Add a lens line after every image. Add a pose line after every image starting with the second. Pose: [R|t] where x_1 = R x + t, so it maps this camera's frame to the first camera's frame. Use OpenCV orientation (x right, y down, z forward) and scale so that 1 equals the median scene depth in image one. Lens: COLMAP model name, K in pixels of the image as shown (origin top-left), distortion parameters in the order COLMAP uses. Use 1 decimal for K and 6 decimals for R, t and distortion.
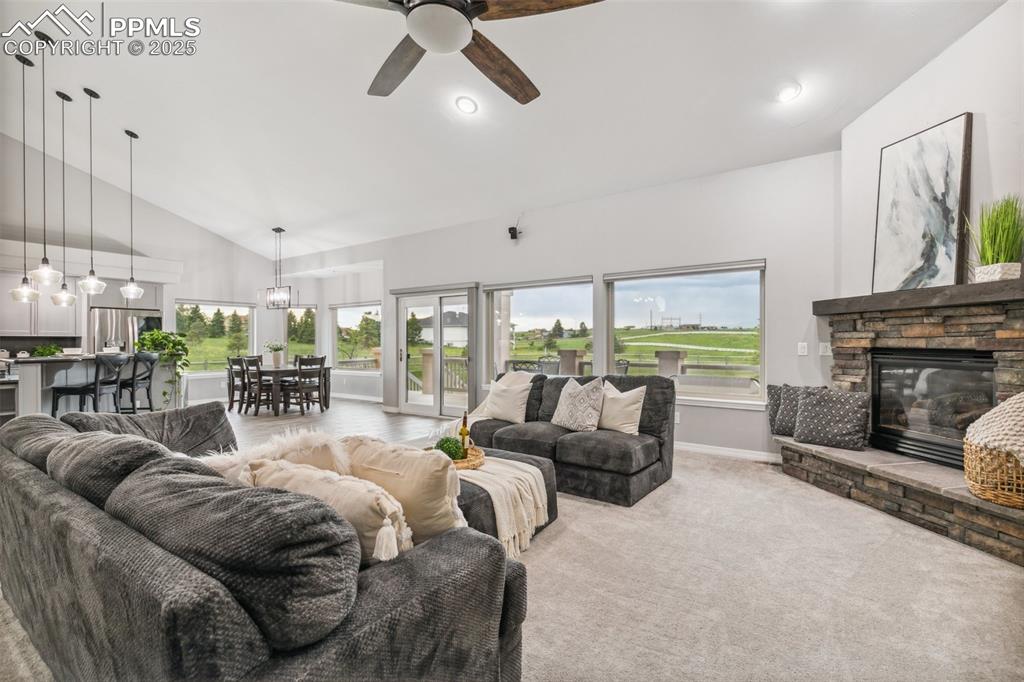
lens RADIAL K [[464.9, 0, 512.8], [0, 464.9, 339.0], [0, 0, 1]] dist [0.006373, -0.000784]
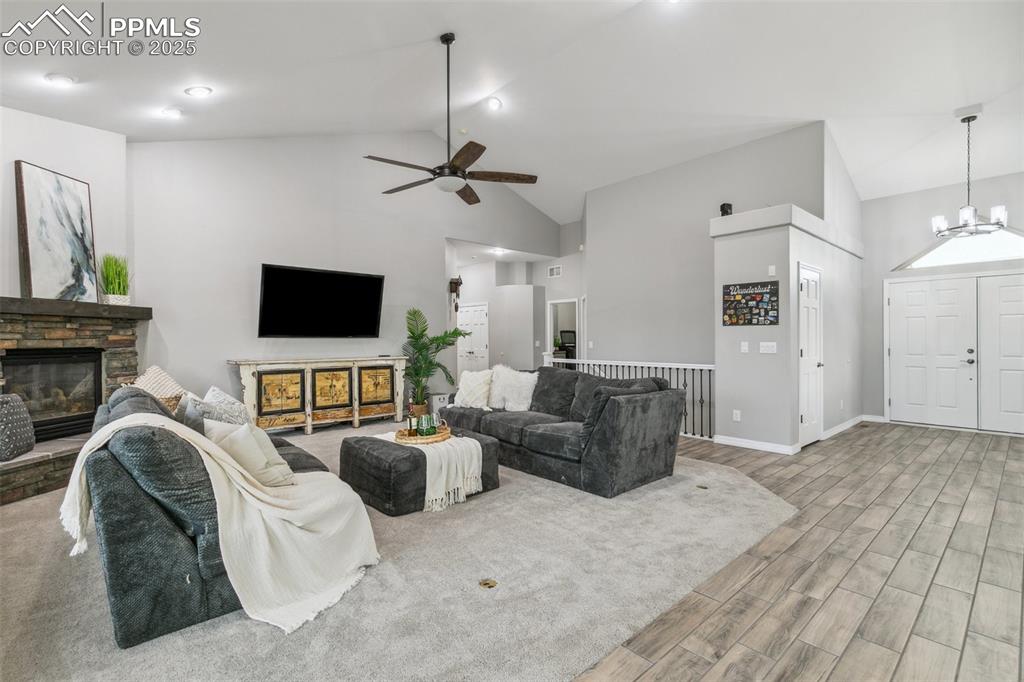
lens RADIAL K [[463.3, 0, 516.6], [0, 463.3, 337.4], [0, 0, 1]] dist [0.008432, -0.000708]
pose [[-0.973407, 0.010430, 0.228844, -0.589029], [0.008758, 0.999927, -0.008321, 0.012626], [-0.228914, -0.006095, -0.973428, 1.918632]]
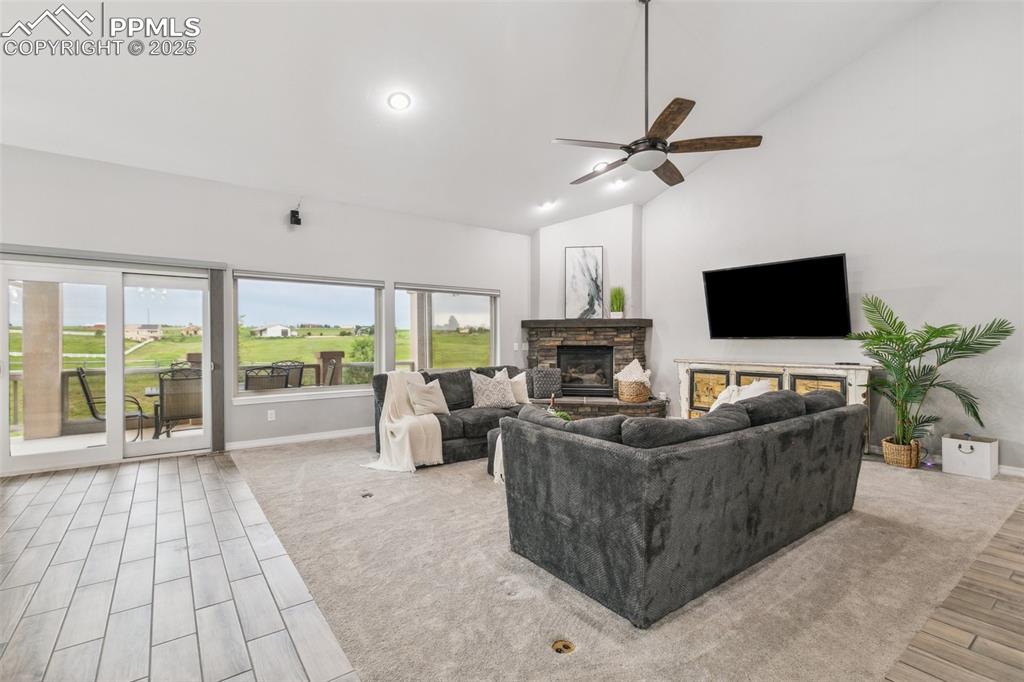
lens RADIAL K [[464.9, 0, 512.8], [0, 464.9, 339.0], [0, 0, 1]] dist [0.006373, -0.000784]
pose [[0.319313, 0.012363, 0.947569, -1.296847], [-0.005099, 0.999923, -0.011328, 0.015937], [-0.947636, -0.001214, 0.319351, 0.617822]]
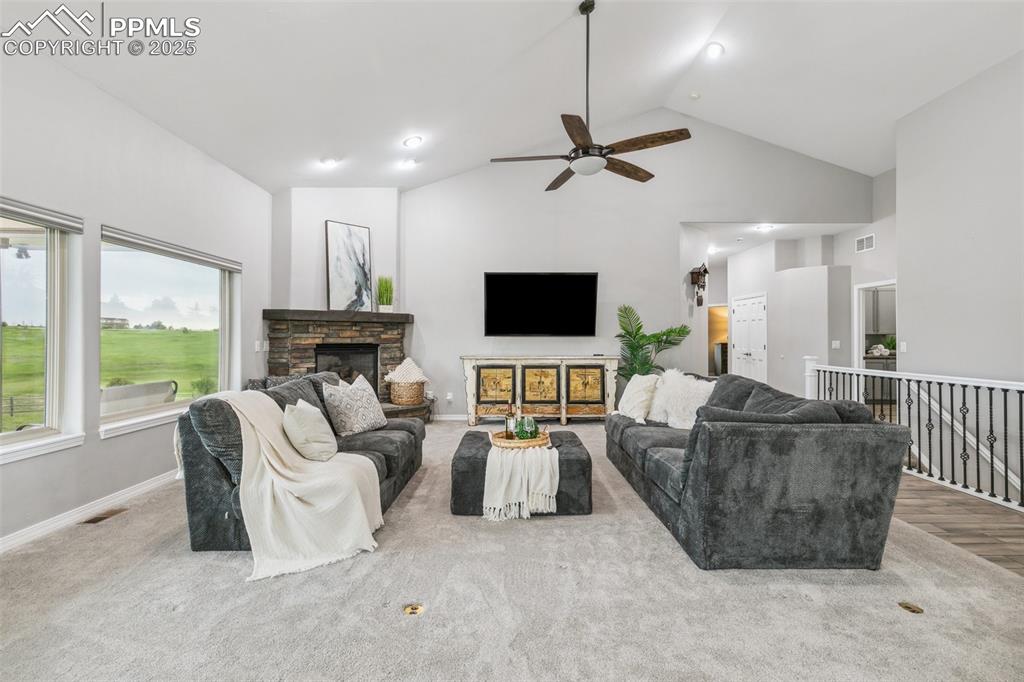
lens RADIAL K [[467.9, 0, 513.1], [0, 467.9, 331.8], [0, 0, 1]] dist [0.005646, -0.000032]
pose [[-0.578111, 0.018693, 0.815744, -0.973057], [0.002405, 0.999772, -0.021205, 0.014554], [-0.815955, -0.010297, -0.578024, 1.523120]]
